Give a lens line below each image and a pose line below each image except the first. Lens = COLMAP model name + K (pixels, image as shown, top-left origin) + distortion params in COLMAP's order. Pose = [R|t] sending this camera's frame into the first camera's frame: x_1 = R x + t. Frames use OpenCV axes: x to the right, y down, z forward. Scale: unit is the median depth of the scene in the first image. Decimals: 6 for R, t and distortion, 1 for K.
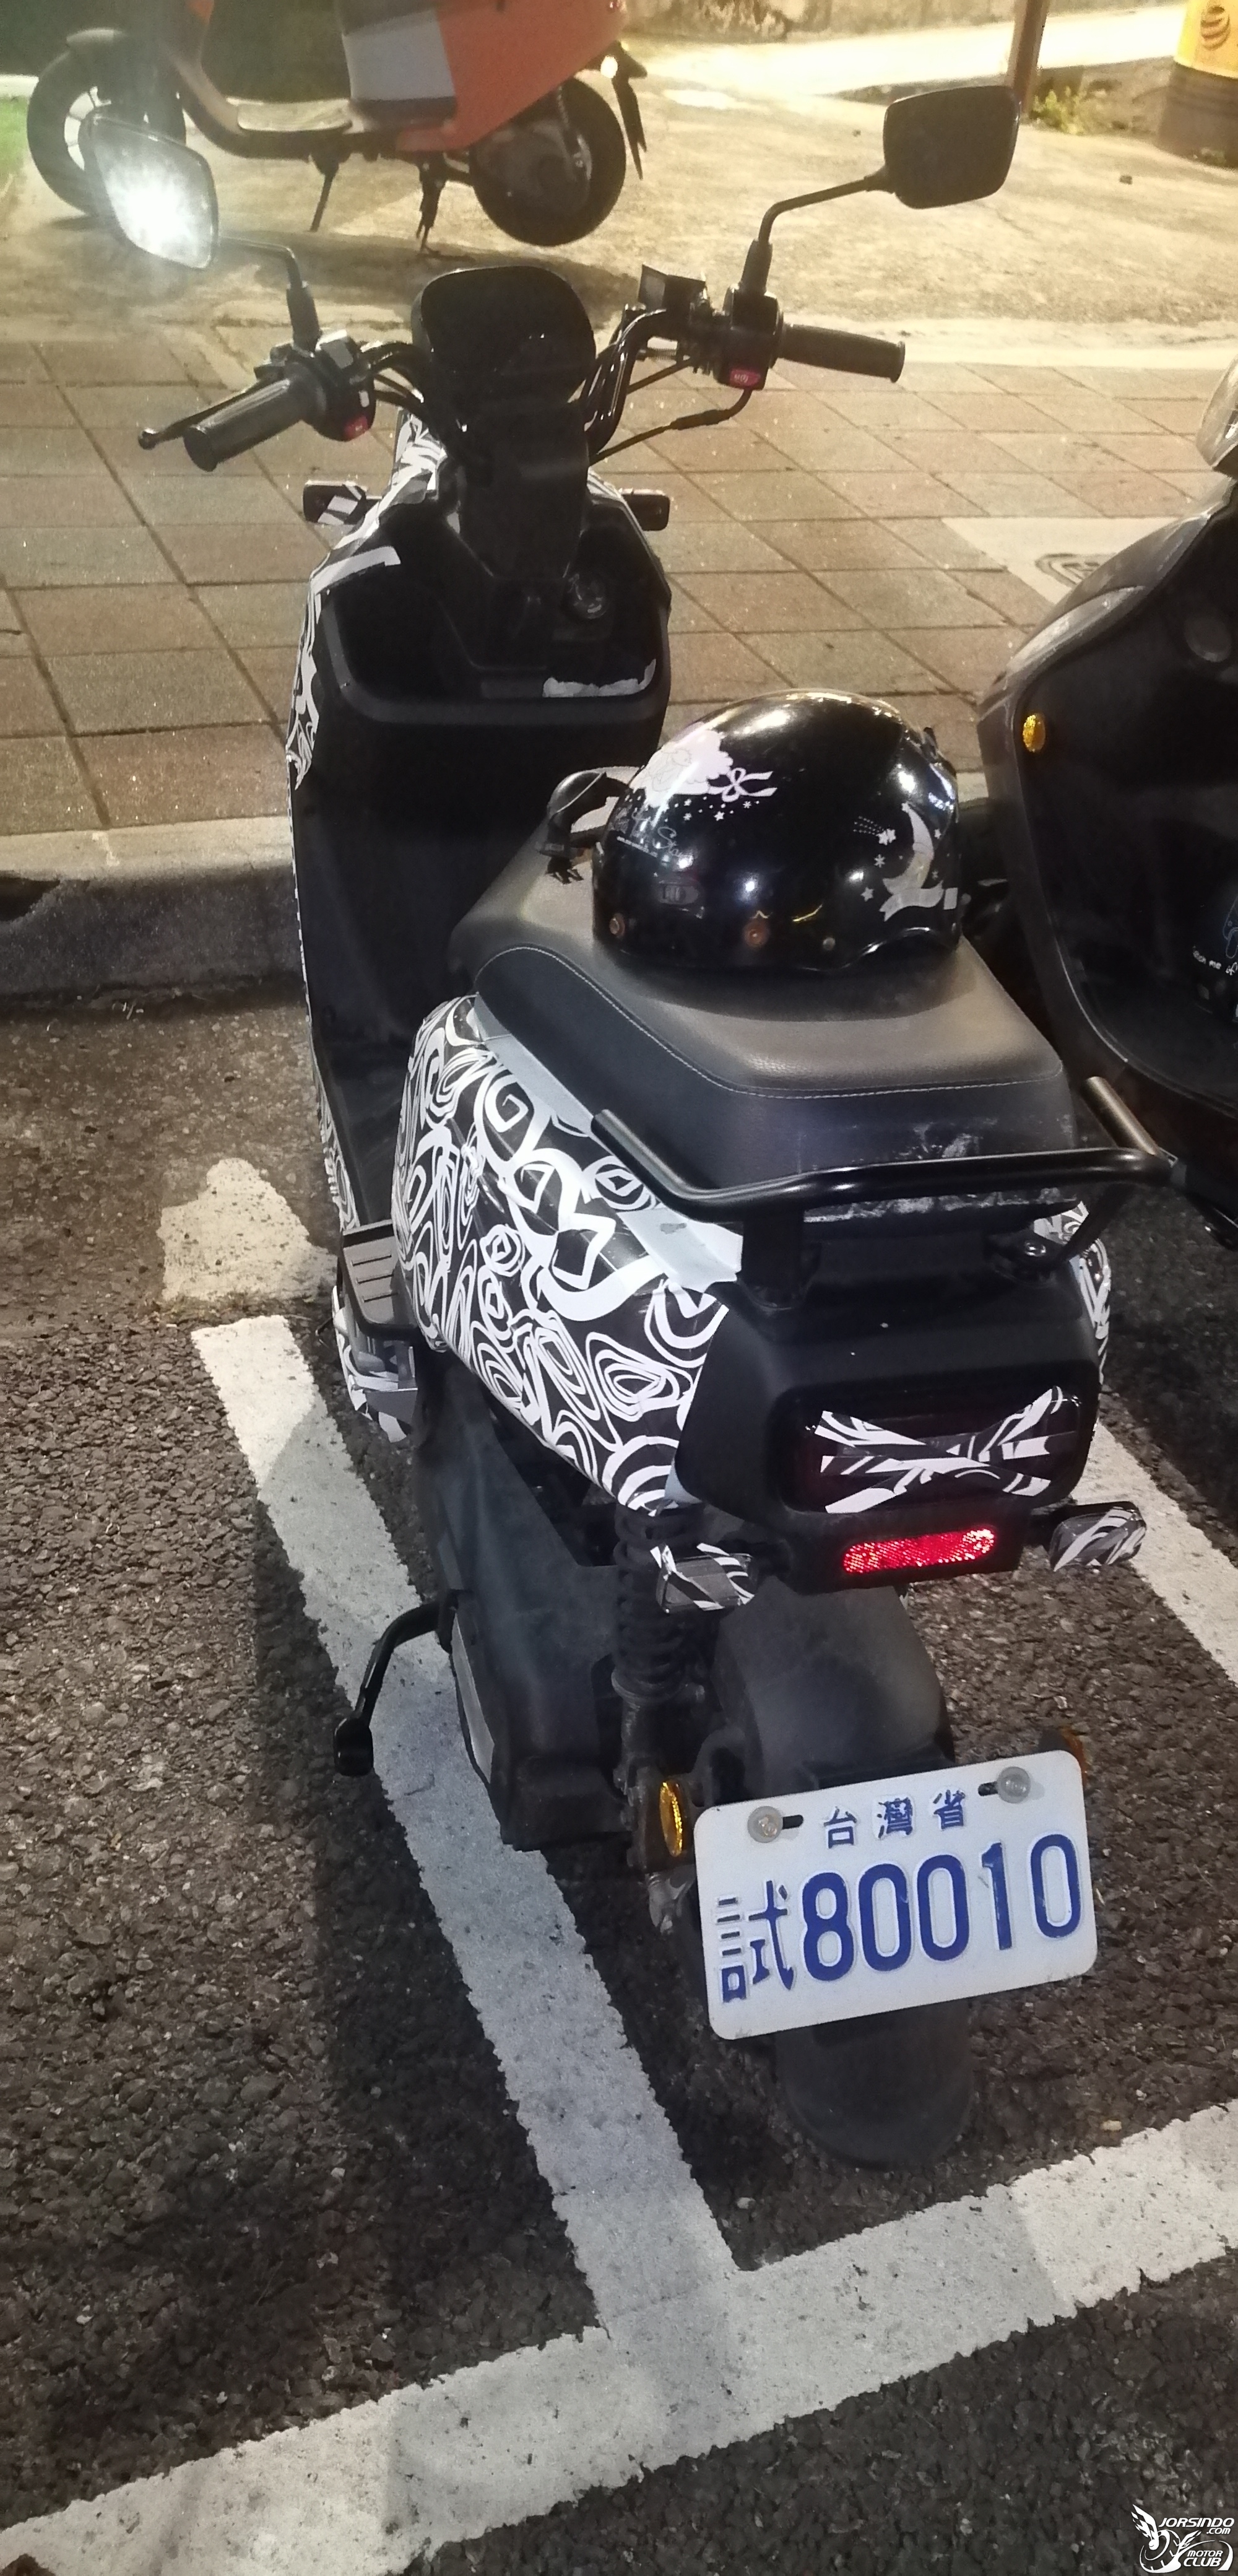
lens RADIAL K [[2030.7, 0, 623.3], [0, 2030.7, 1298.9], [0, 0, 1]] dist [0.035168, -0.102401]
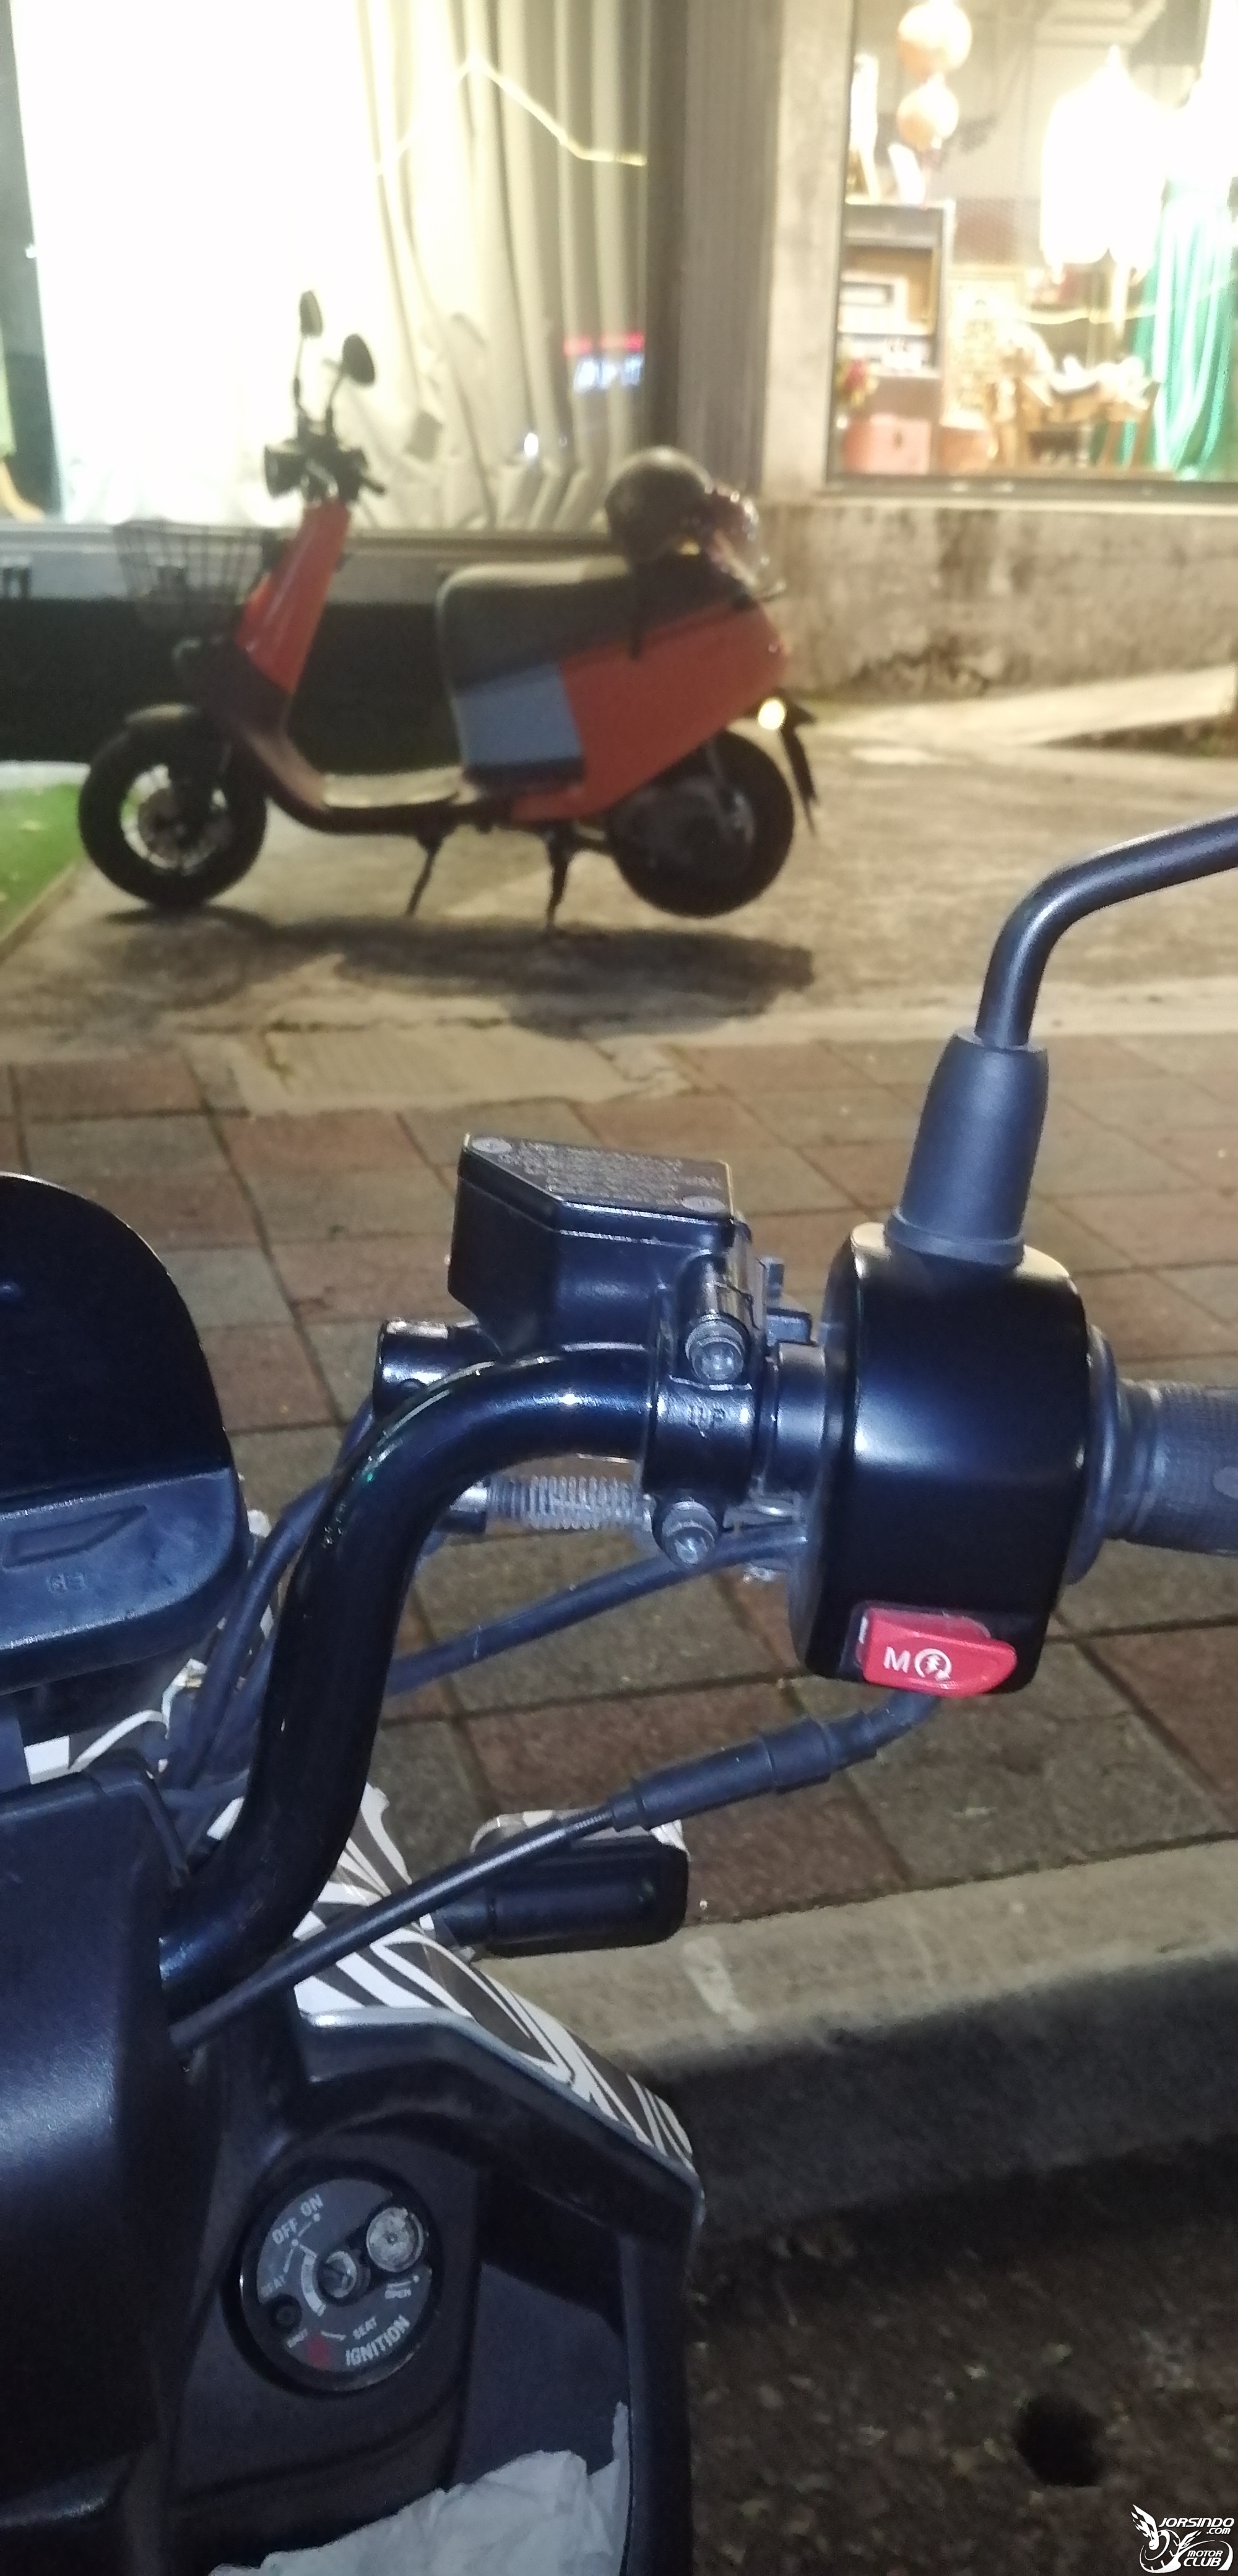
lens RADIAL K [[2030.7, 0, 613.3], [0, 2030.7, 1294.6], [0, 0, 1]] dist [0.035168, -0.102401]
pose [[0.993285, -0.022994, -0.113387, 0.017577], [-0.010077, 0.959131, -0.282782, -0.146315], [0.115255, 0.282026, 0.952459, 0.270596]]
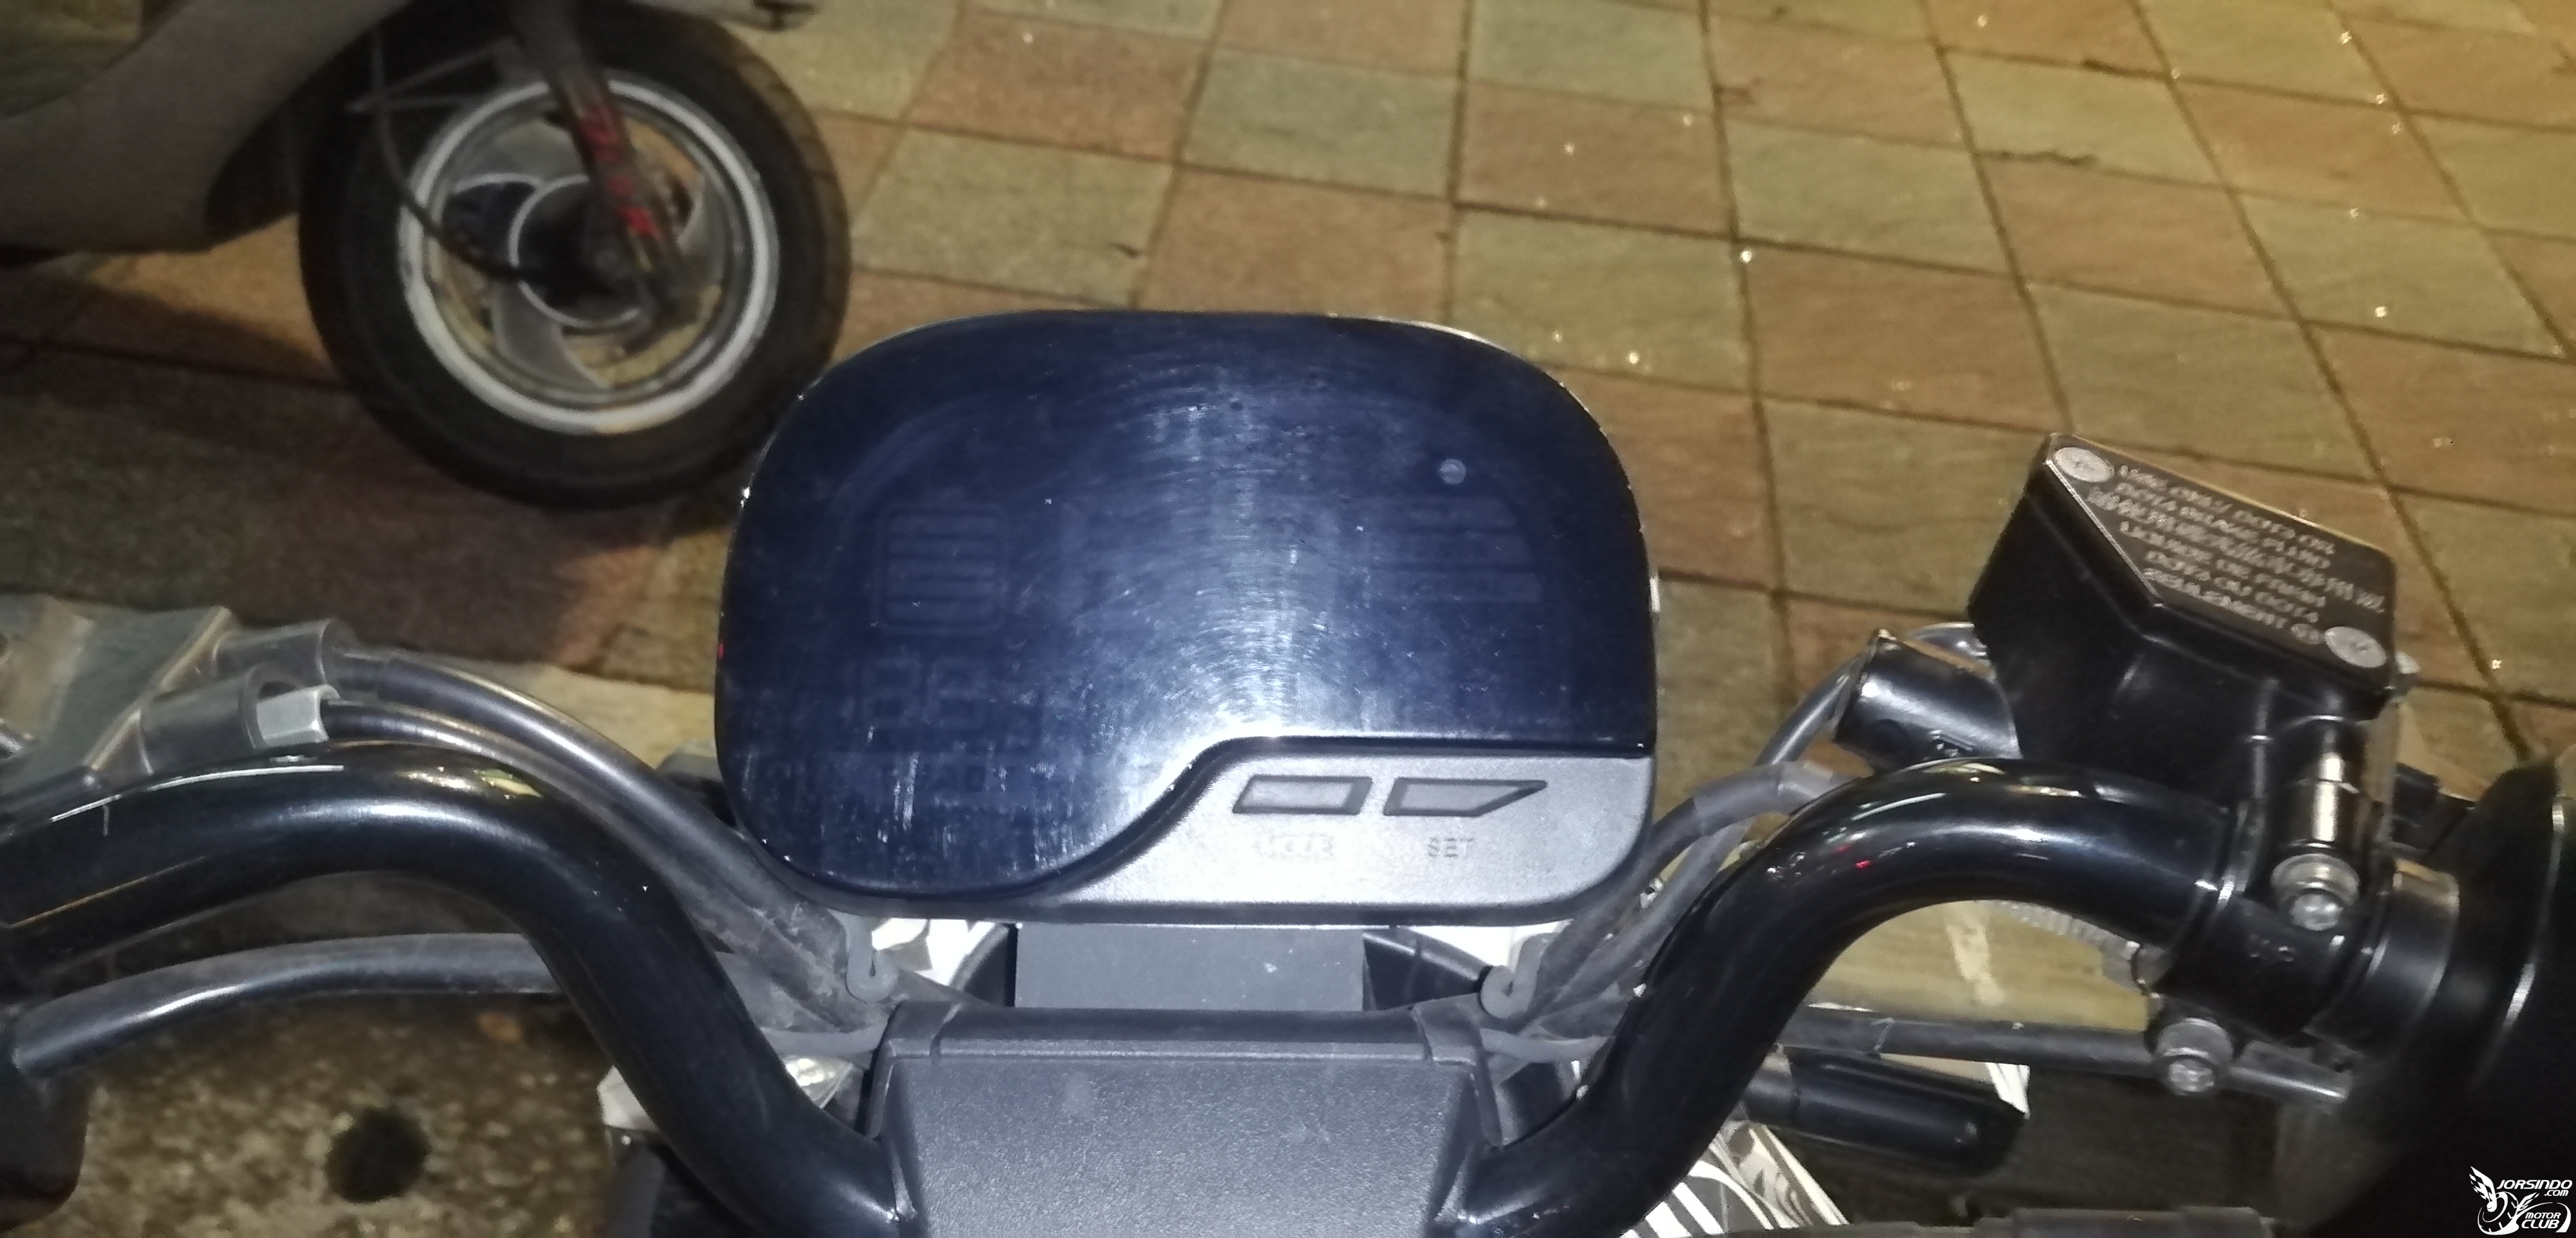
lens RADIAL K [[2030.7, 0, 1295.3], [0, 2030.7, 576.4], [0, 0, 1]] dist [0.035168, -0.102401]
pose [[0.880408, 0.280568, -0.382312, 0.007971], [-0.289392, 0.956550, 0.035557, -0.165826], [0.375677, 0.079333, 0.923349, 0.278028]]
